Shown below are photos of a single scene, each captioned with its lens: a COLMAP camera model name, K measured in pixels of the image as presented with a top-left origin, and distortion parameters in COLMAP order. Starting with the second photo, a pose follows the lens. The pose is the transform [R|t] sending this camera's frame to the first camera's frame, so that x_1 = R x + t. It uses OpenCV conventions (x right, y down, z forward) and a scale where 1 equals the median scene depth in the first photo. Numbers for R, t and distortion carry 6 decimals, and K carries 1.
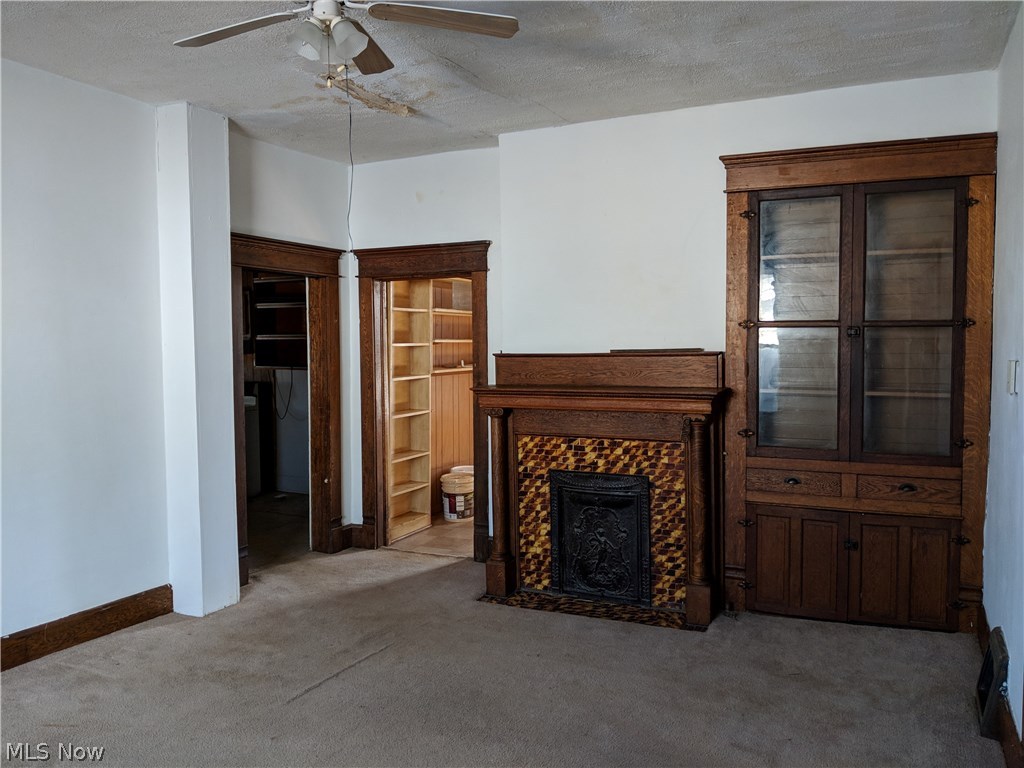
lens RADIAL K [[797.3, 0, 516.7], [0, 797.3, 378.4], [0, 0, 1]] dist [0.055570, -0.090729]
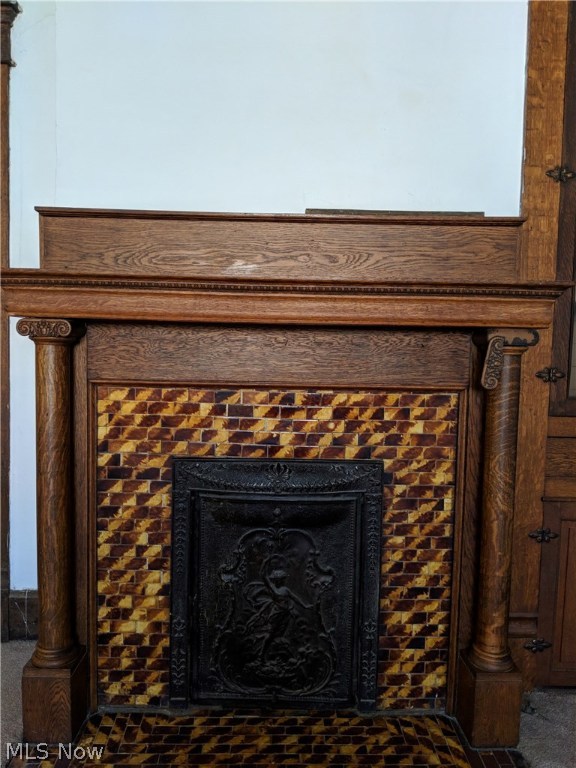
lens RADIAL K [[598.0, 0, 270.1], [0, 598.0, 388.2], [0, 0, 1]] dist [0.055570, -0.090729]
pose [[0.895205, -0.000055, 0.445654, -0.069920], [-0.006698, 0.999885, 0.013579, 0.072030], [-0.445604, -0.015141, 0.895102, 0.698877]]
